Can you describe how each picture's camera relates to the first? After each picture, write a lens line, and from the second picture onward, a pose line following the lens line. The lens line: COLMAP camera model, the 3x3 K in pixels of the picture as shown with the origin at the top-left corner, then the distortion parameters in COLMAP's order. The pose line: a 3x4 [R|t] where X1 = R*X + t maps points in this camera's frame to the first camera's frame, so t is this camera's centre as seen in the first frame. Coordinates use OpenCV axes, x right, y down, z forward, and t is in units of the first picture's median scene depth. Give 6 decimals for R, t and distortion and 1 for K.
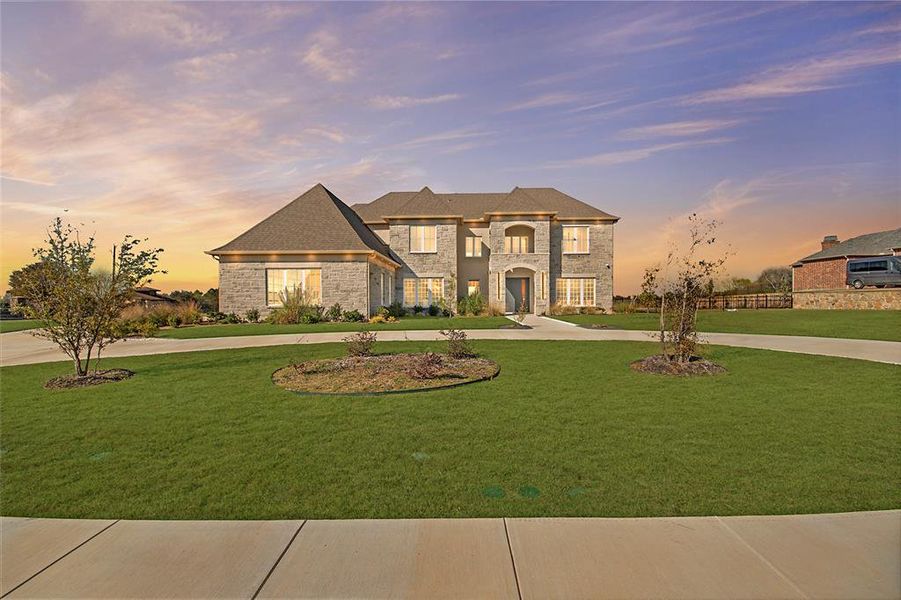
lens RADIAL K [[404.5, 0, 448.8], [0, 404.5, 303.4], [0, 0, 1]] dist [0.009274, -0.001383]
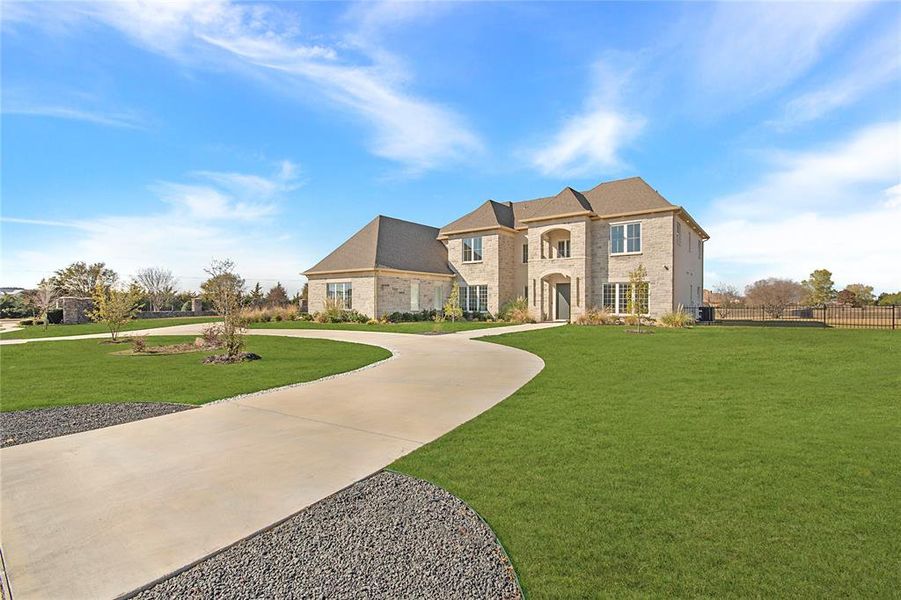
lens RADIAL K [[404.5, 0, 443.7], [0, 404.5, 296.5], [0, 0, 1]] dist [0.009274, -0.001383]
pose [[0.803775, -0.000967, -0.594932, 0.532497], [-0.011295, 0.999794, -0.016885, -0.014360], [0.594826, 0.020291, 0.803598, 0.076268]]
